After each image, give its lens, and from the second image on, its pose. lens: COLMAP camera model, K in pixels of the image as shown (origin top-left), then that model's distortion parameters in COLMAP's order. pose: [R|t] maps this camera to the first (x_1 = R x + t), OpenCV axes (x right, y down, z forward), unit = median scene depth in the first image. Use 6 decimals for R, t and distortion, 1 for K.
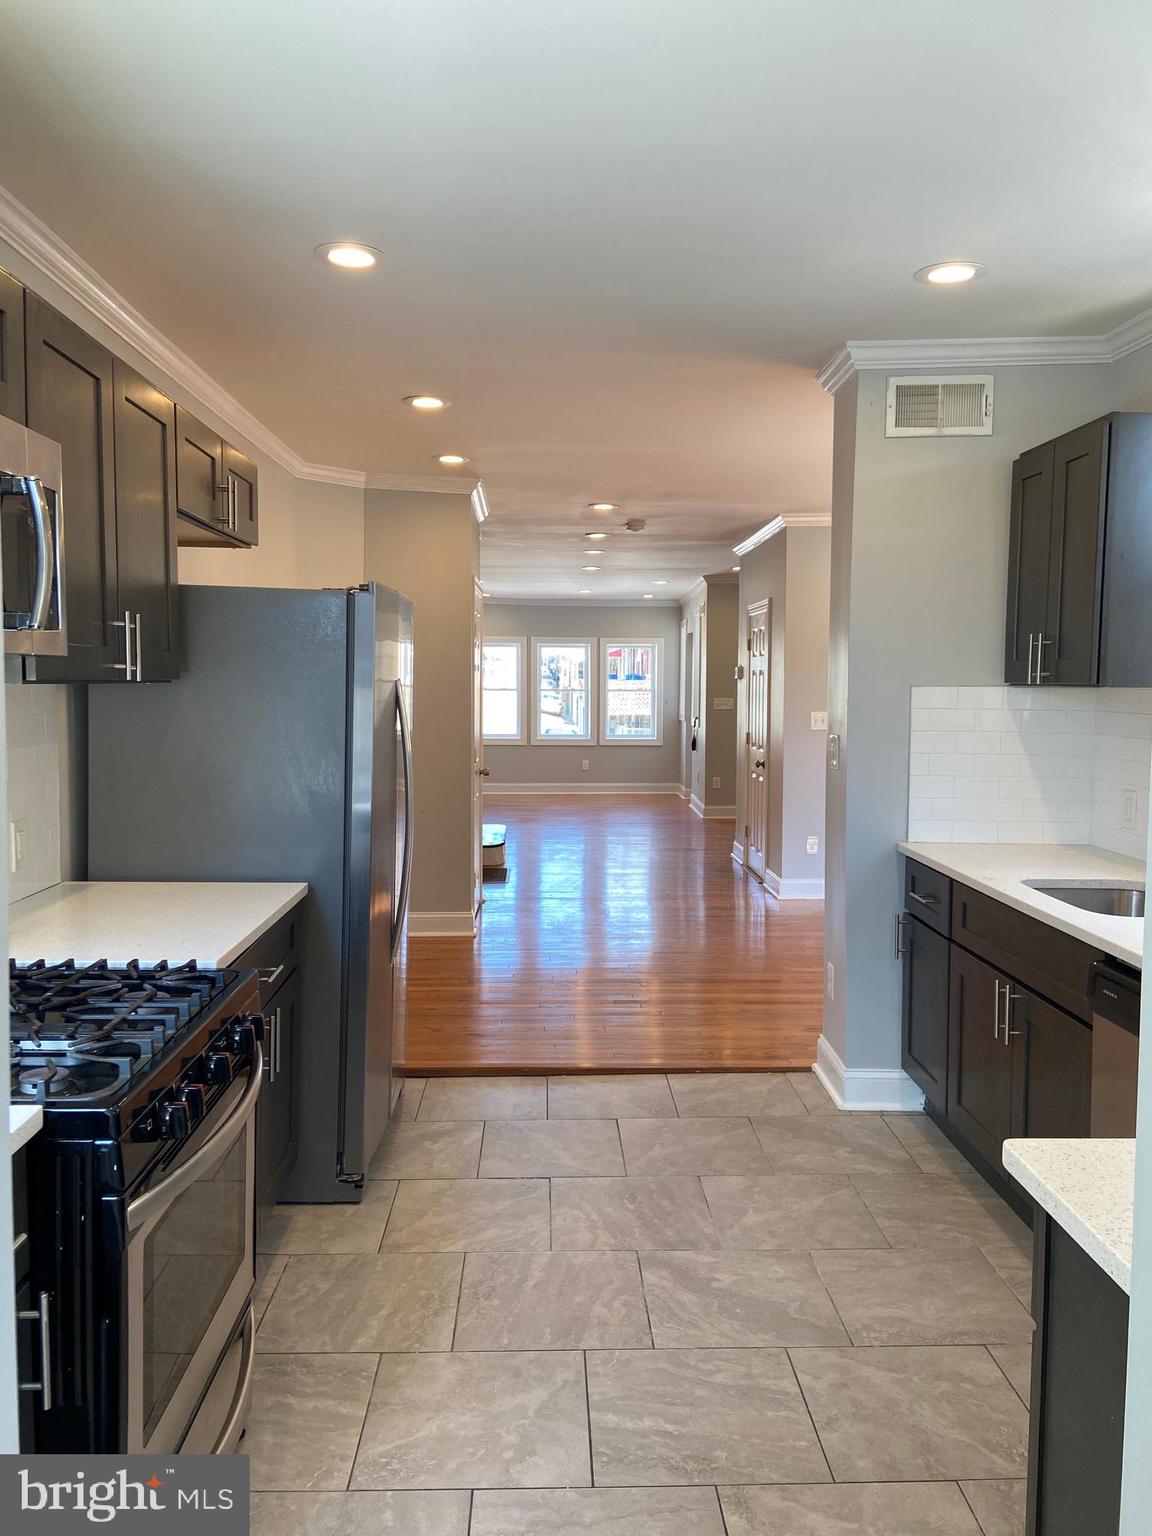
lens RADIAL K [[1147.3, 0, 576.0], [0, 1147.3, 768.0], [0, 0, 1]] dist [0.126651, -0.169312]
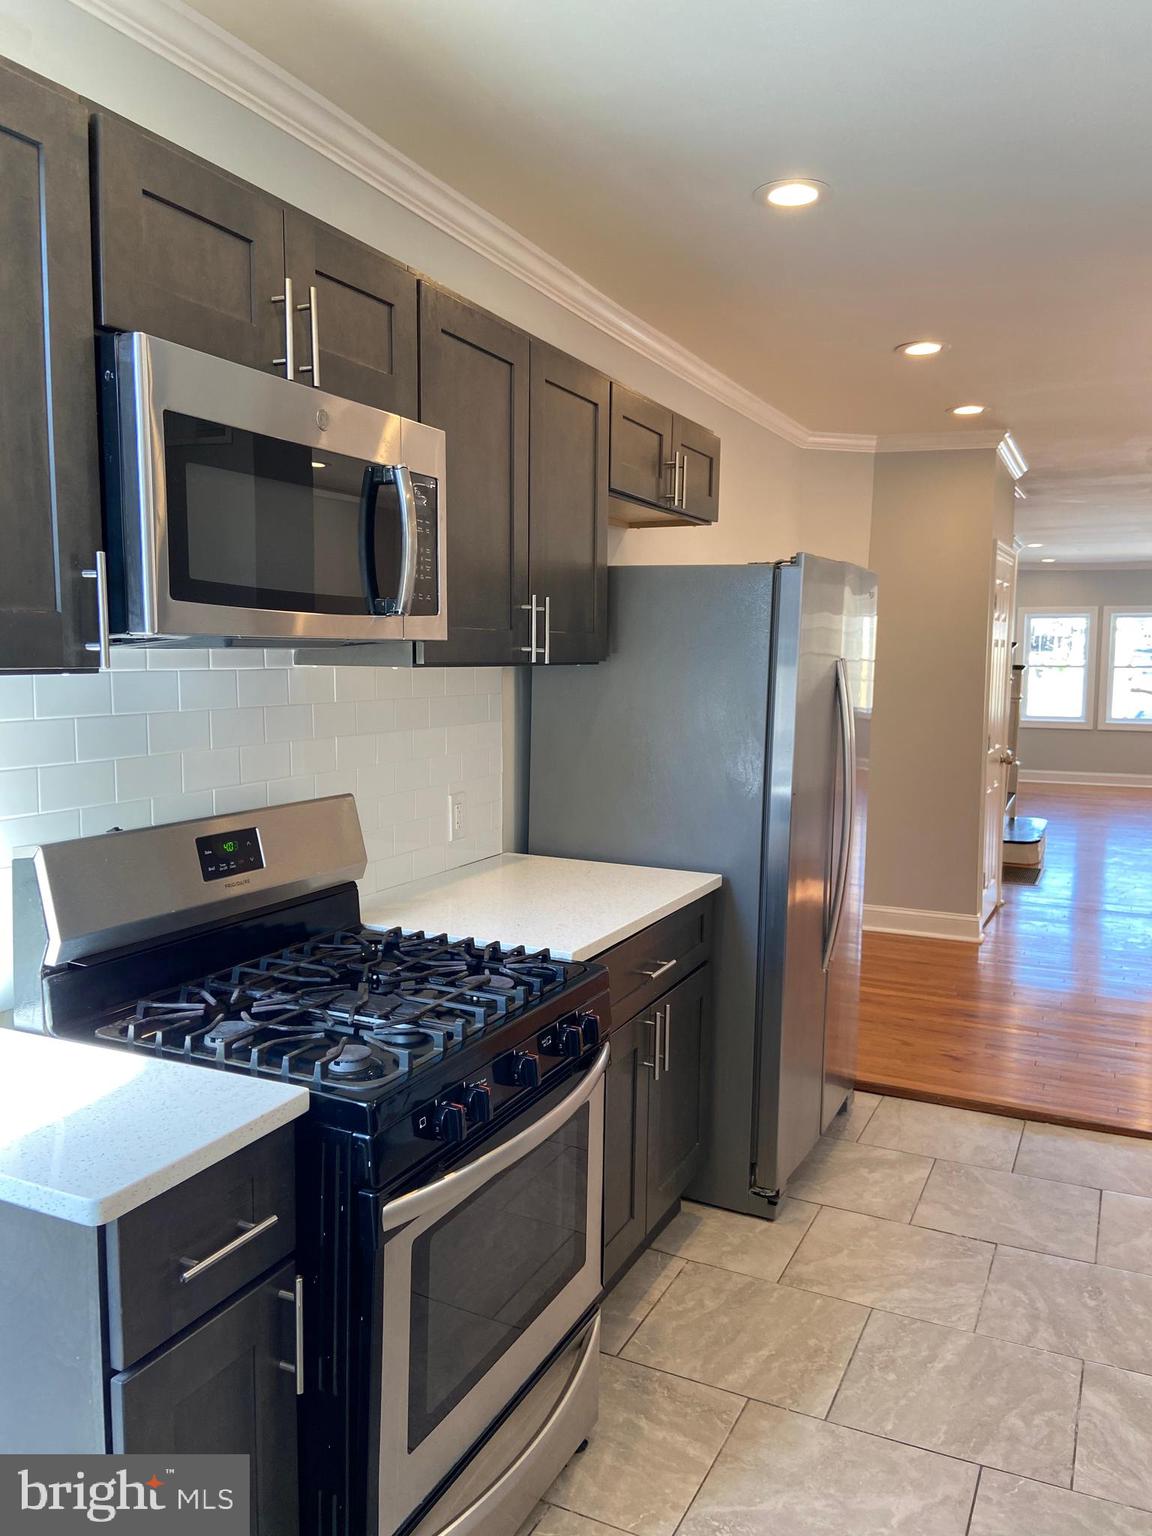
lens RADIAL K [[1147.3, 0, 576.0], [0, 1147.3, 768.0], [0, 0, 1]] dist [0.126651, -0.169312]
pose [[0.886829, 0.044186, -0.459980, 0.097533], [-0.034880, 0.998979, 0.028714, -0.011990], [0.460779, -0.009421, 0.887465, 0.111173]]
